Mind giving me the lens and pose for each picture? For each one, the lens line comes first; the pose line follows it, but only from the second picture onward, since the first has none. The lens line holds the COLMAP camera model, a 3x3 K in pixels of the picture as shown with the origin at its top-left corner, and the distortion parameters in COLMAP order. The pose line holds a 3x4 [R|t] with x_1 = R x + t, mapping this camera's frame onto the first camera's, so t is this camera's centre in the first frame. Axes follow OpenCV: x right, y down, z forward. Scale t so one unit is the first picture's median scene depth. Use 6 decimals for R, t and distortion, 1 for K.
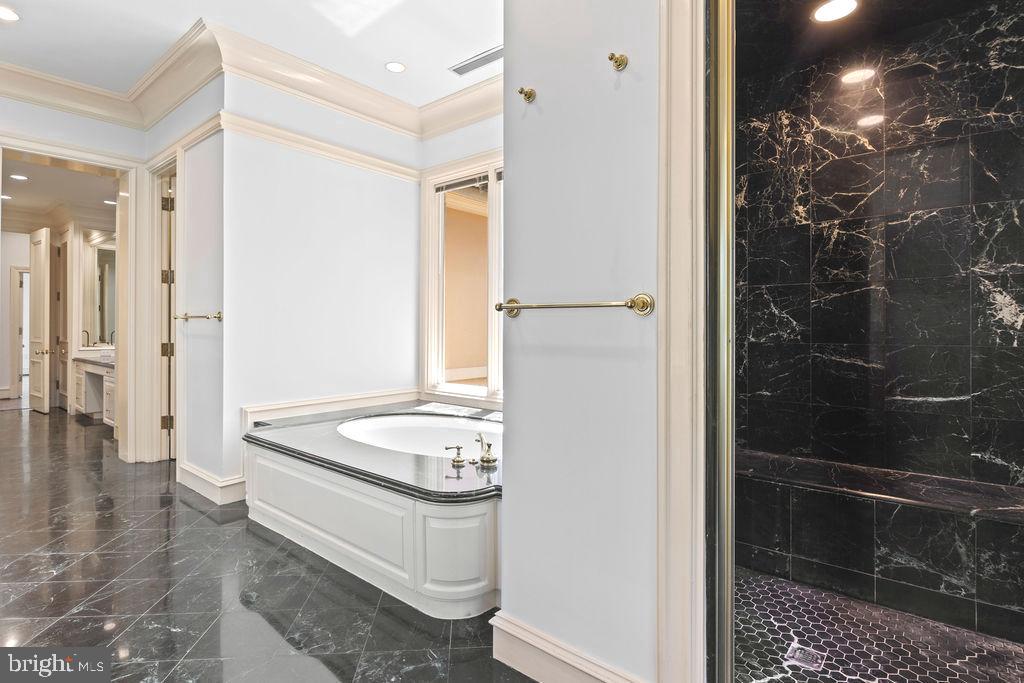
lens RADIAL K [[523.9, 0, 508.2], [0, 523.9, 329.6], [0, 0, 1]] dist [-0.011027, -0.001287]
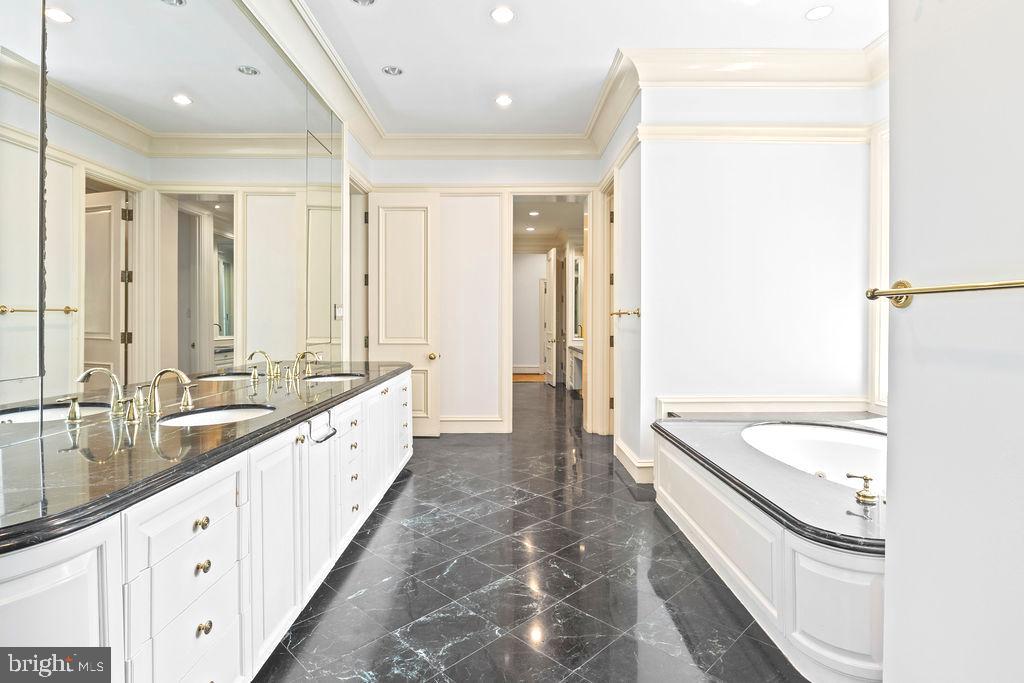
lens RADIAL K [[521.8, 0, 507.4], [0, 521.8, 327.3], [0, 0, 1]] dist [-0.010019, 0.000222]
pose [[0.633789, 0.006348, -0.773480, 0.126377], [-0.002745, 0.999978, 0.005958, 0.000480], [0.773501, -0.001653, 0.633793, 0.088435]]
